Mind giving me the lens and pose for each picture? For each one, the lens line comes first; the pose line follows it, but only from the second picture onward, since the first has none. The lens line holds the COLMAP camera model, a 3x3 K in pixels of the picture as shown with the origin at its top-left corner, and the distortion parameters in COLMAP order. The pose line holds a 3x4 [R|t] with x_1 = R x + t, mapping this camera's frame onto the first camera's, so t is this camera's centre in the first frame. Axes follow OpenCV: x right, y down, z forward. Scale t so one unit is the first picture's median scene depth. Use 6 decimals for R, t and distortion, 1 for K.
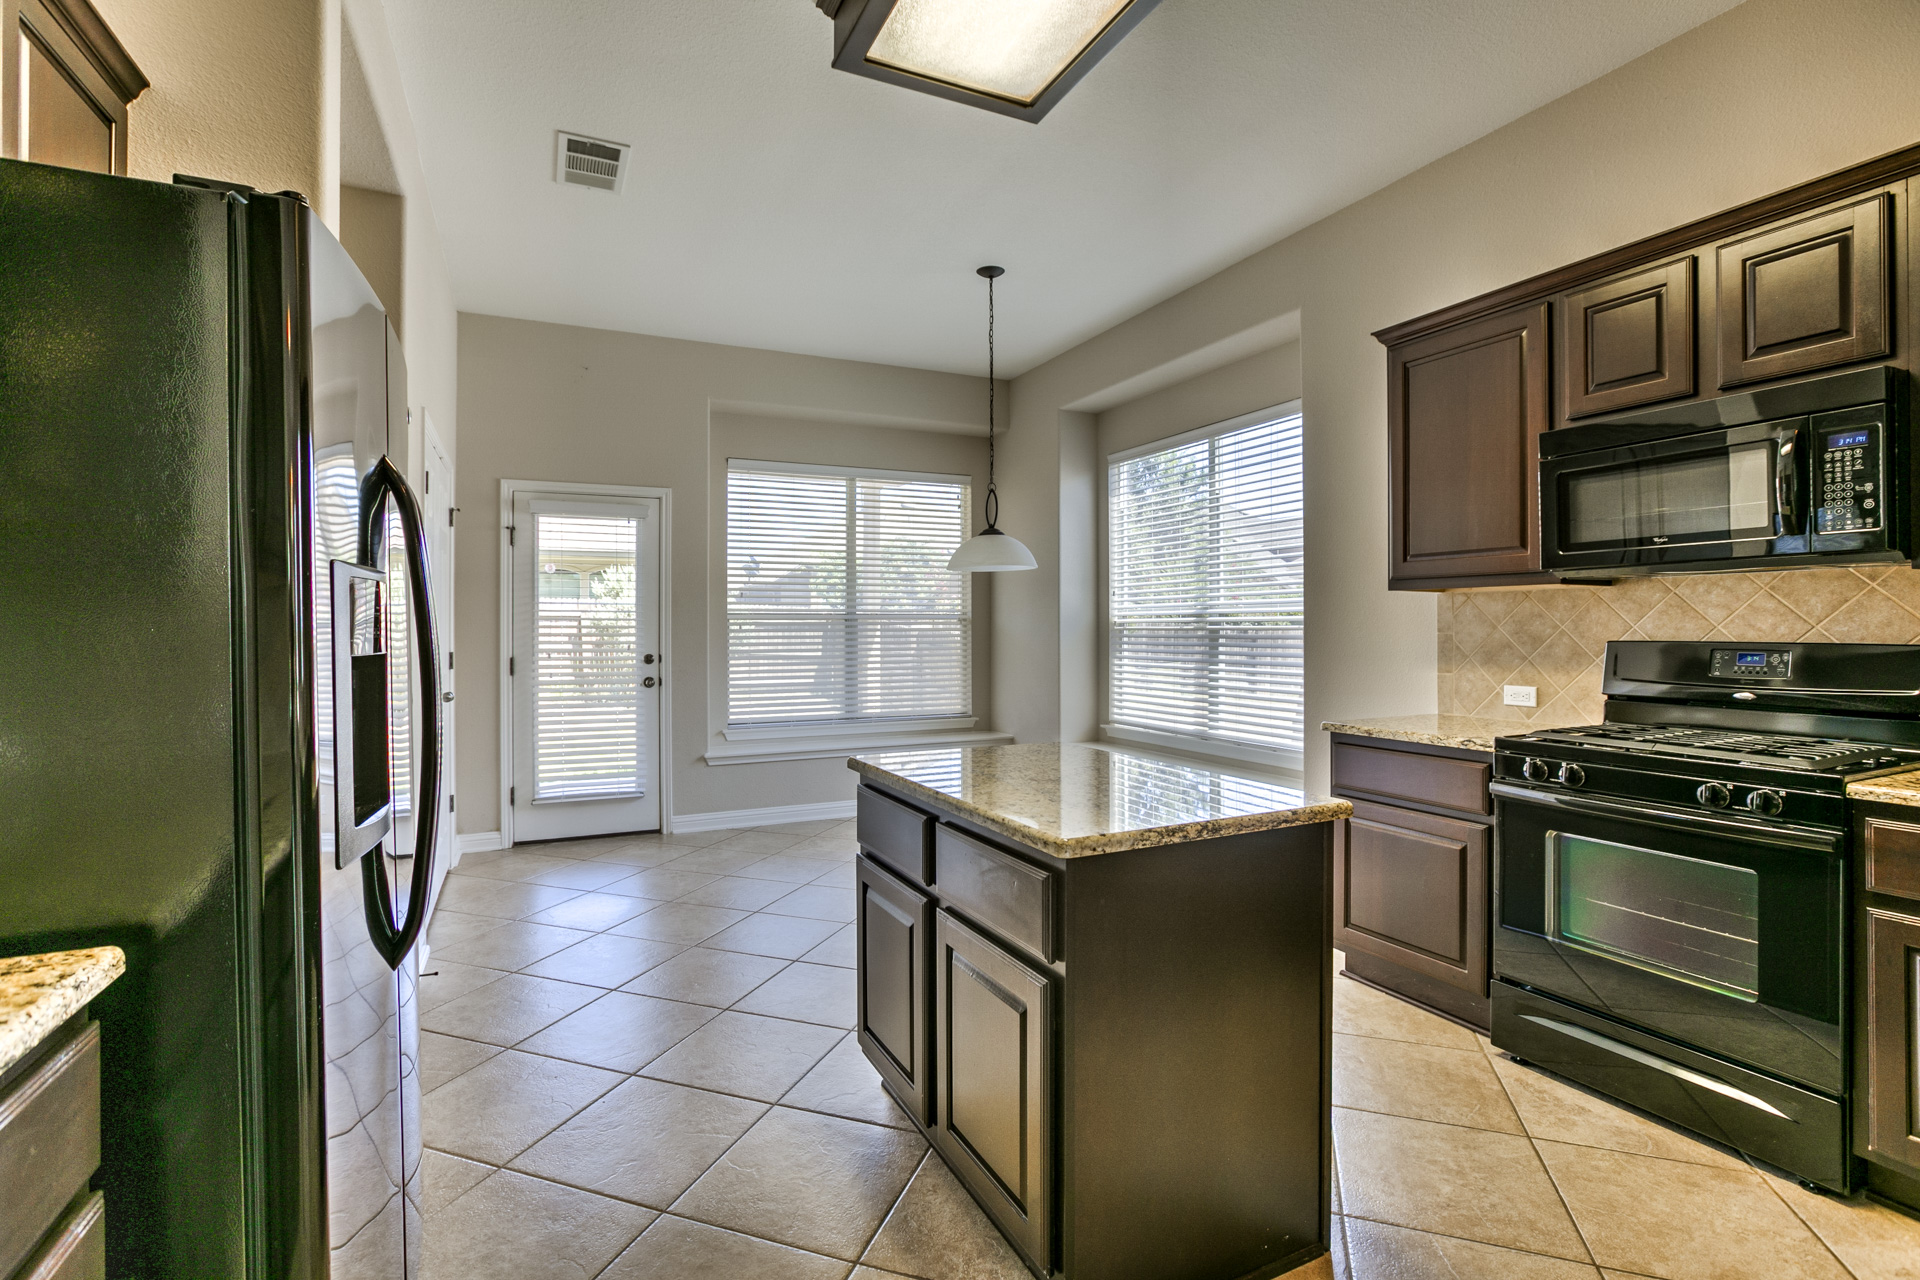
lens RADIAL K [[883.2, 0, 960.0], [0, 883.2, 640.0], [0, 0, 1]] dist [-0.019952, 0.000266]
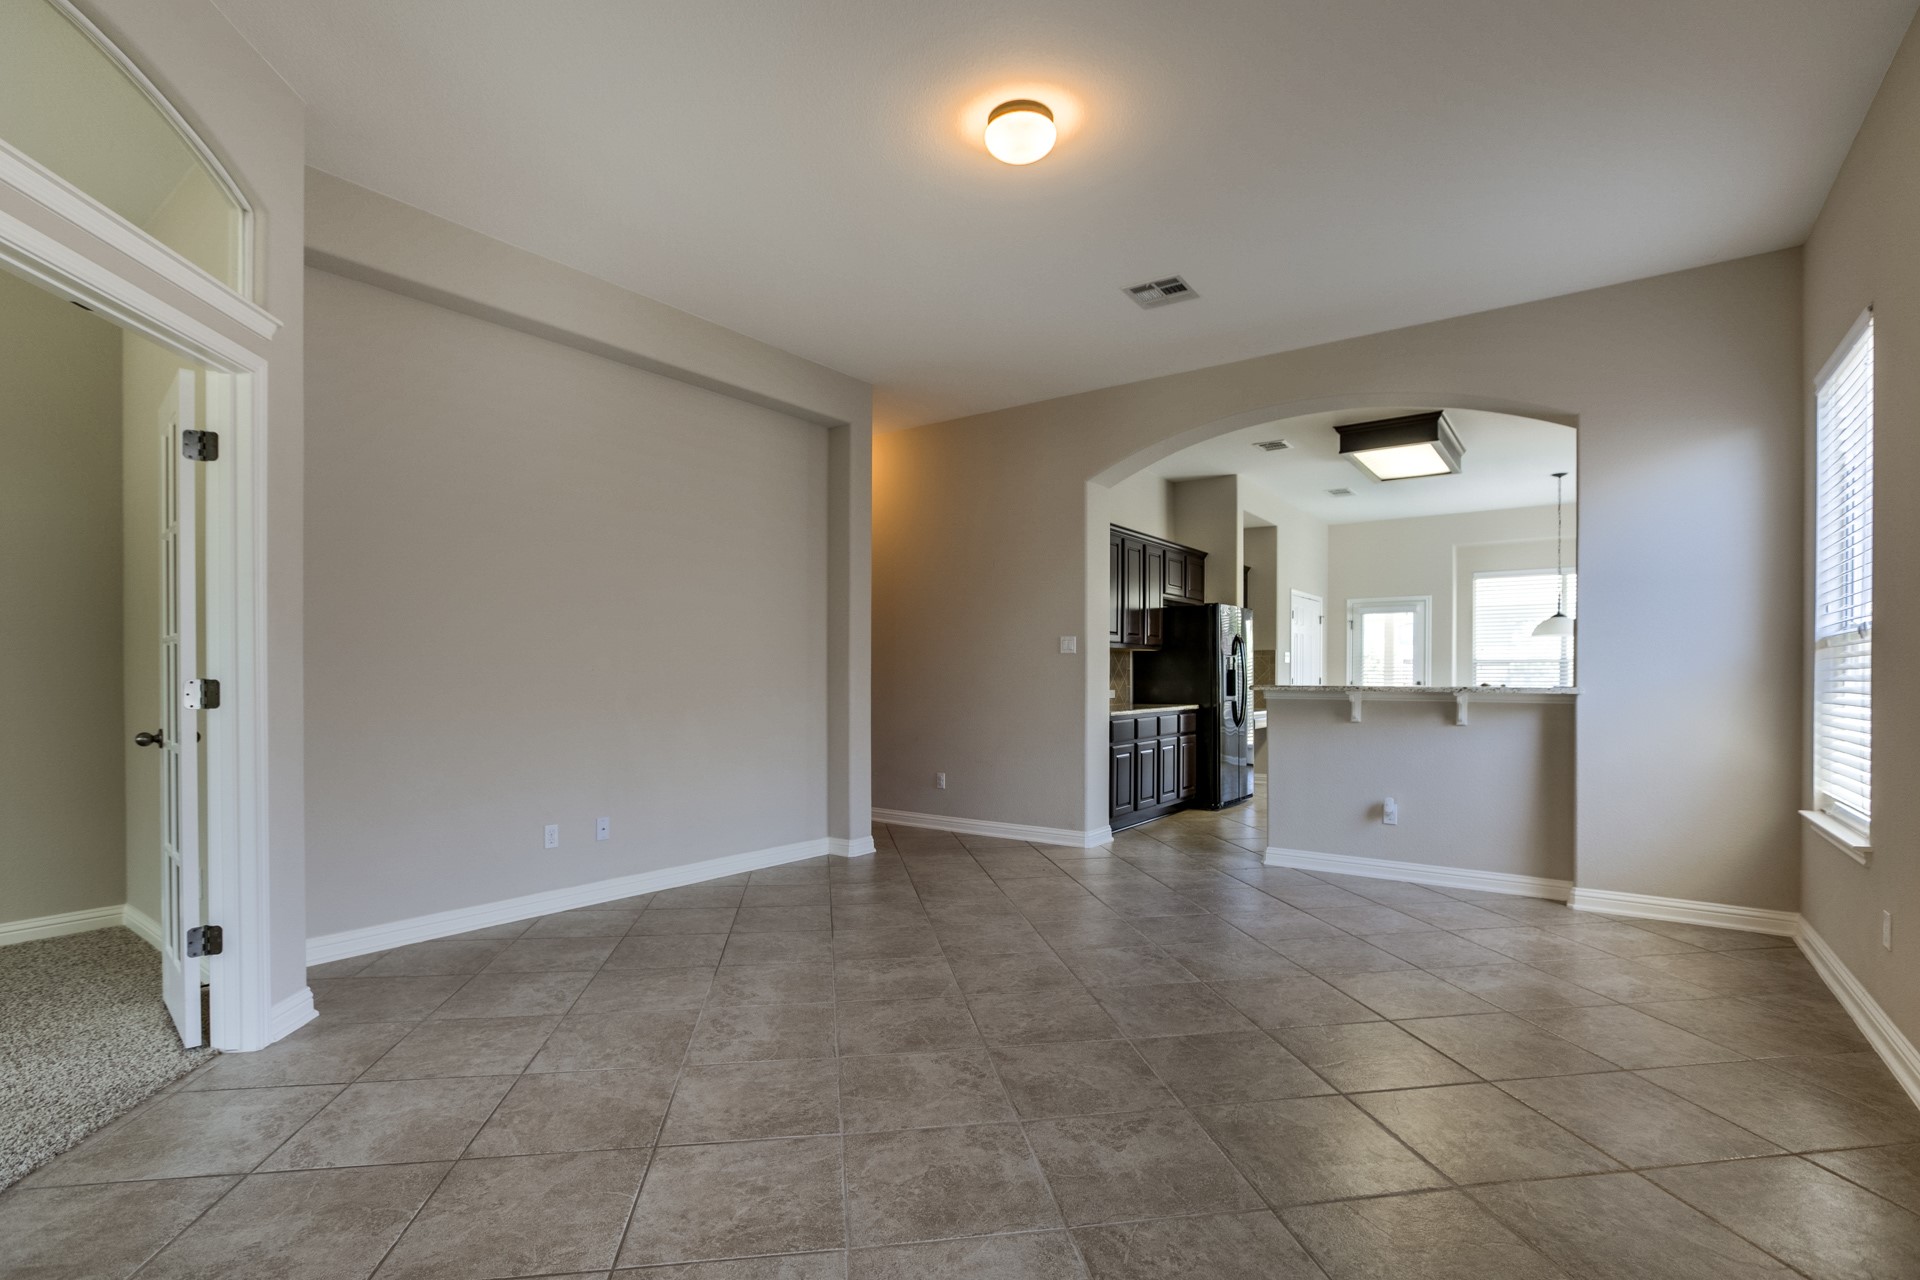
lens RADIAL K [[883.2, 0, 960.0], [0, 883.2, 640.0], [0, 0, 1]] dist [-0.019952, 0.000266]
pose [[0.481656, -0.031161, -0.875806, 0.908637], [-0.014276, 0.998956, -0.043394, 0.024604], [0.876244, 0.033404, 0.480708, -0.867878]]
